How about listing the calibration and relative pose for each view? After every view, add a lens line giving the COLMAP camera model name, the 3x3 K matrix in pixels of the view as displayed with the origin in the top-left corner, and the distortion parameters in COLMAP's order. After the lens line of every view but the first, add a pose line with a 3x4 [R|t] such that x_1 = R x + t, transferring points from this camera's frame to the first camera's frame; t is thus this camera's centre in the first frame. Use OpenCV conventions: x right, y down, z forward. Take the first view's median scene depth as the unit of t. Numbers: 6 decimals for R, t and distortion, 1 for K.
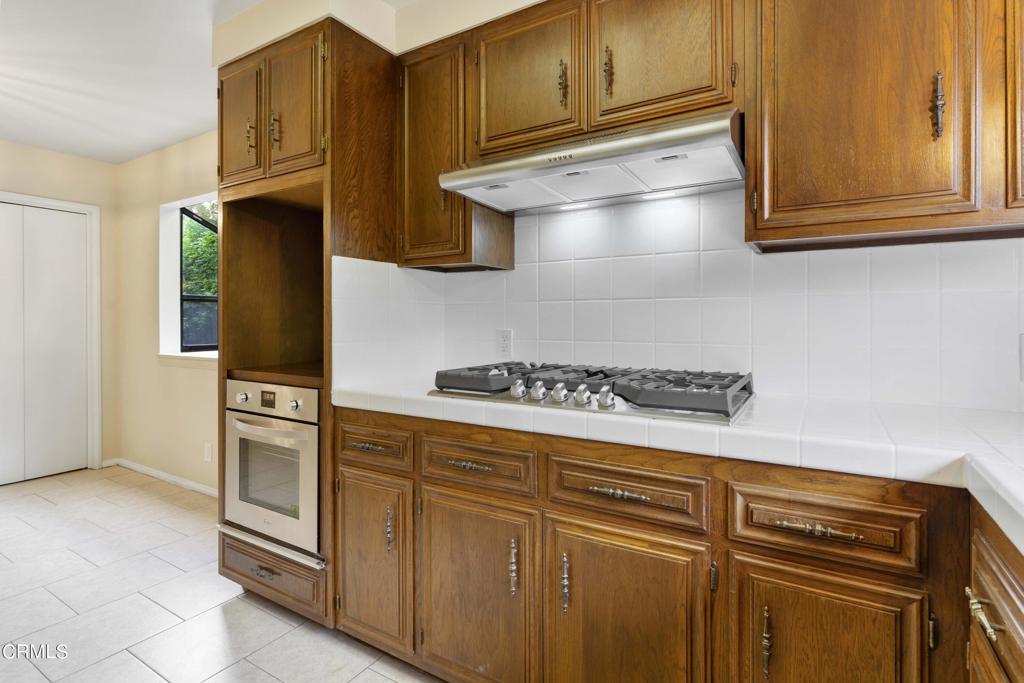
lens RADIAL K [[505.5, 0, 520.8], [0, 505.5, 323.2], [0, 0, 1]] dist [-0.011227, -0.000328]
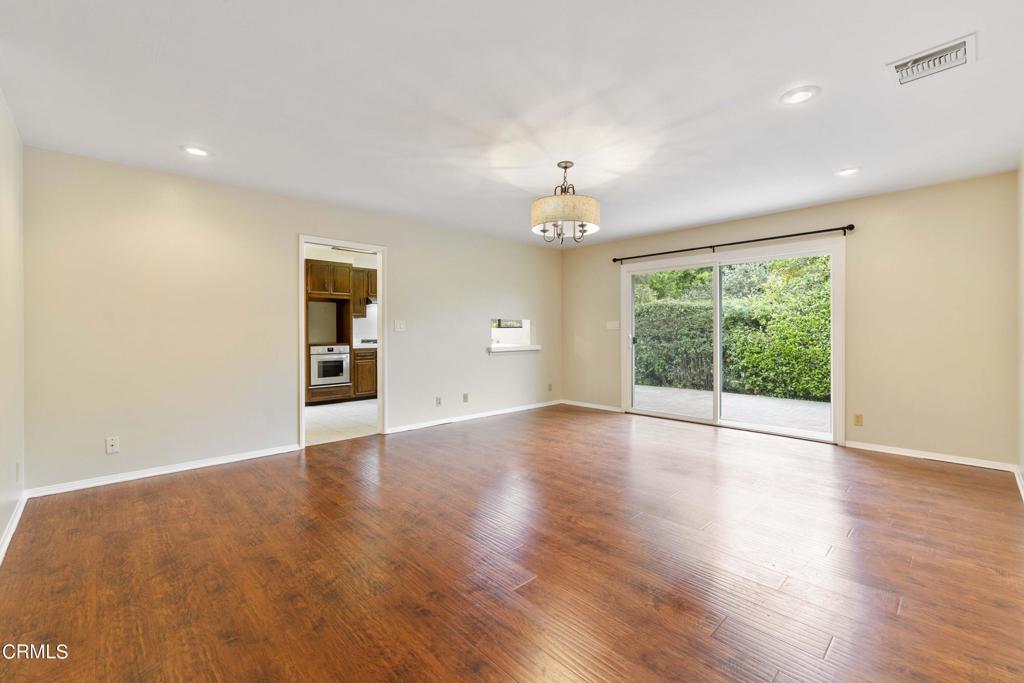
lens RADIAL K [[440.1, 0, 498.7], [0, 440.1, 327.6], [0, 0, 1]] dist [-0.002149, -0.000866]
pose [[0.284870, 0.002480, 0.958563, -5.931212], [0.007693, 0.999959, -0.004873, -0.000814], [-0.958535, 0.008762, 0.284840, -2.236796]]
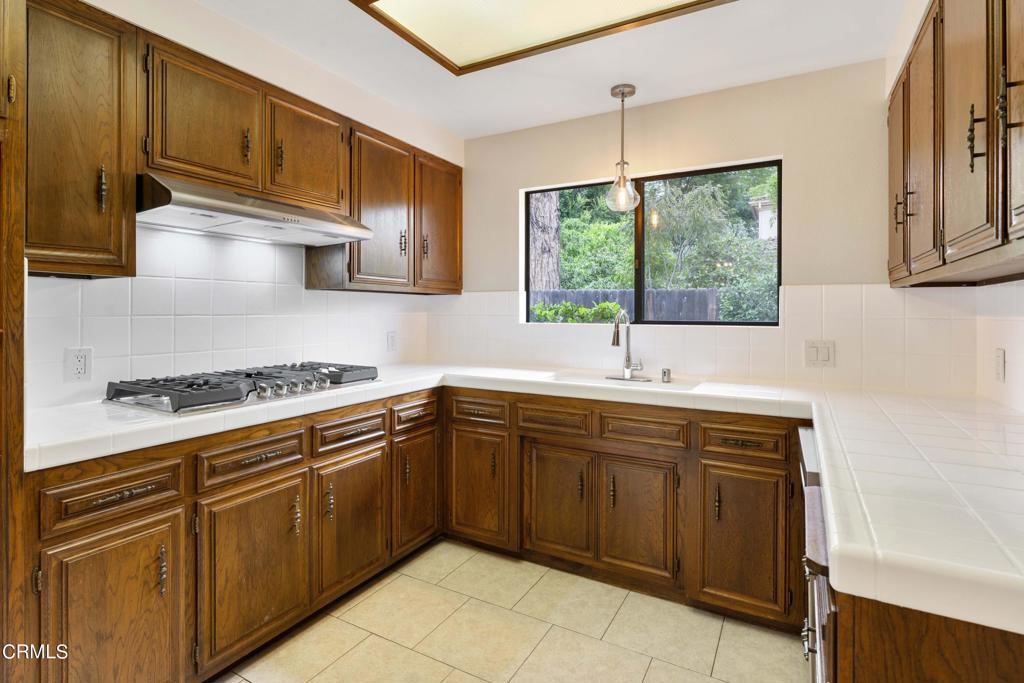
lens RADIAL K [[505.5, 0, 509.7], [0, 505.5, 311.3], [0, 0, 1]] dist [-0.011227, -0.000328]
pose [[-0.038003, 0.000208, 0.999278, -1.674847], [-0.001036, 0.999999, -0.000248, -0.091389], [-0.999277, -0.001045, -0.038003, 0.553115]]
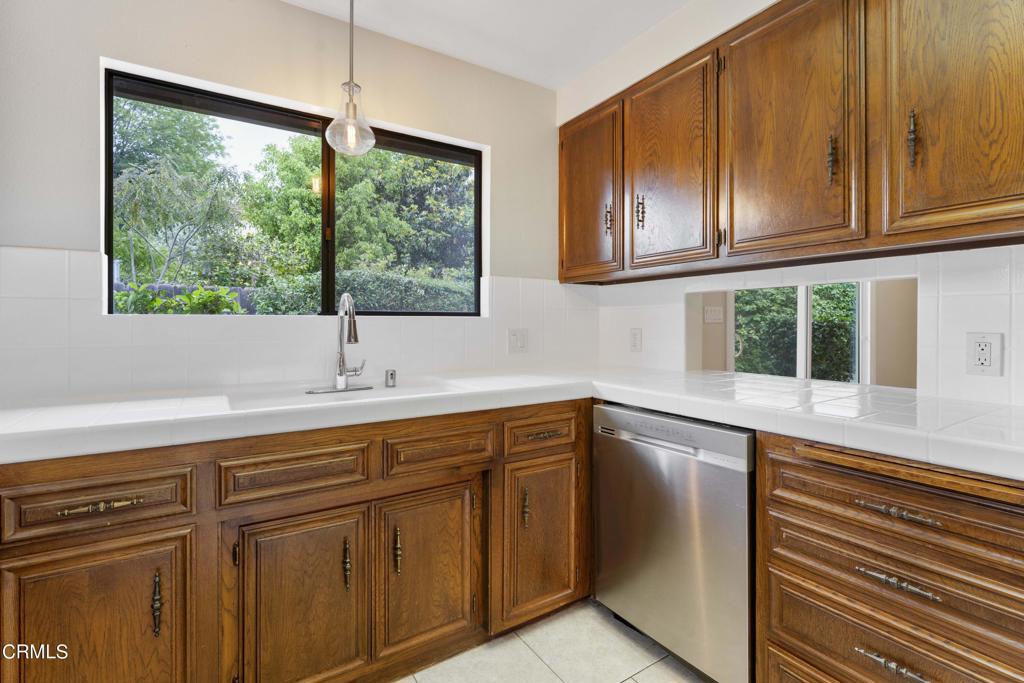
lens RADIAL K [[469.9, 0, 514.6], [0, 469.9, 325.9], [0, 0, 1]] dist [-0.004205, -0.000006]
pose [[-0.901913, -0.001478, 0.431916, -0.570438], [0.002204, 0.999965, 0.008024, -0.004614], [-0.431913, 0.008189, -0.901878, 1.074775]]
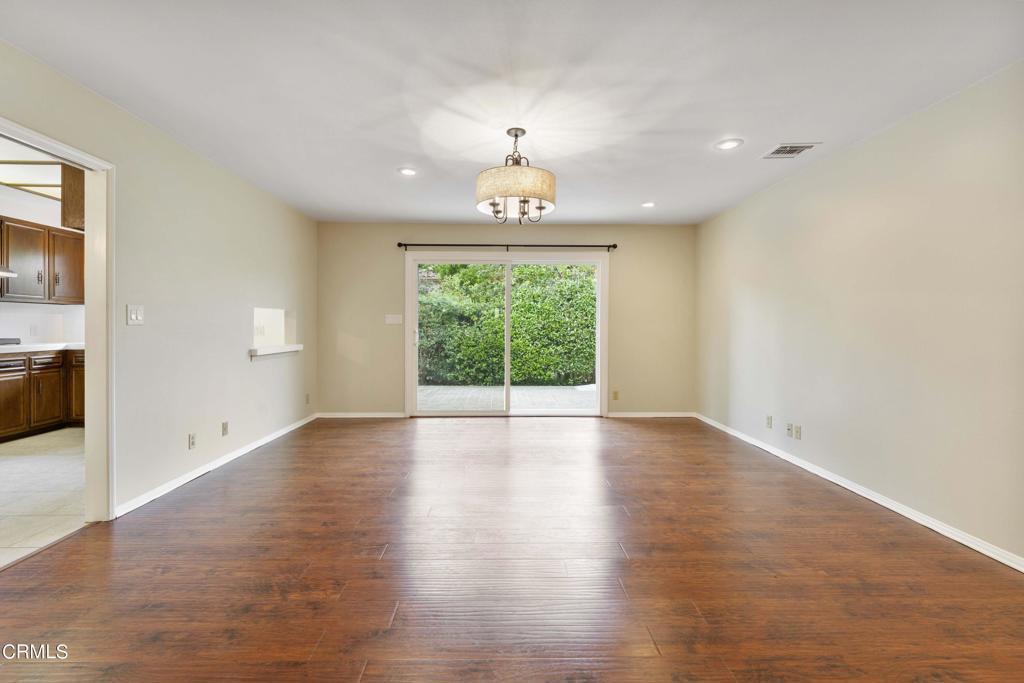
lens RADIAL K [[469.9, 0, 513.7], [0, 469.9, 329.4], [0, 0, 1]] dist [-0.004205, -0.000006]
pose [[-0.534356, -0.014056, 0.845142, -5.278914], [-0.003379, 0.999889, 0.014493, -0.012937], [-0.845253, 0.004889, -0.534345, -0.427079]]
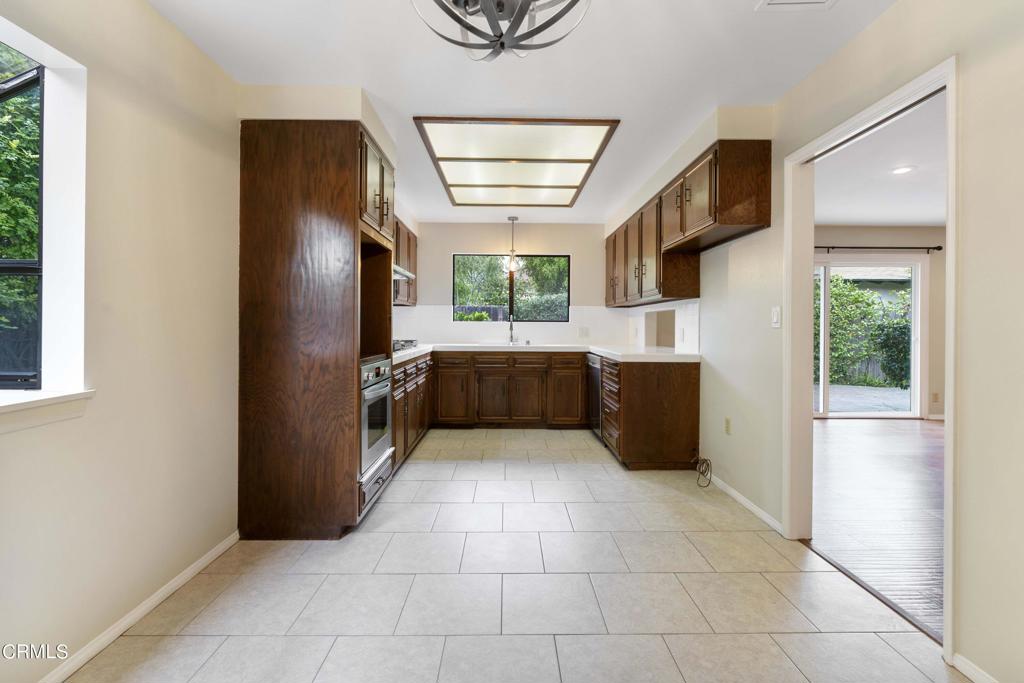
lens RADIAL K [[440.1, 0, 503.7], [0, 440.1, 327.6], [0, 0, 1]] dist [-0.002149, -0.000866]
pose [[-0.522309, -0.006746, 0.852730, -3.191030], [-0.003345, 0.999977, 0.005862, 0.004278], [-0.852750, 0.000210, -0.522319, 2.348170]]
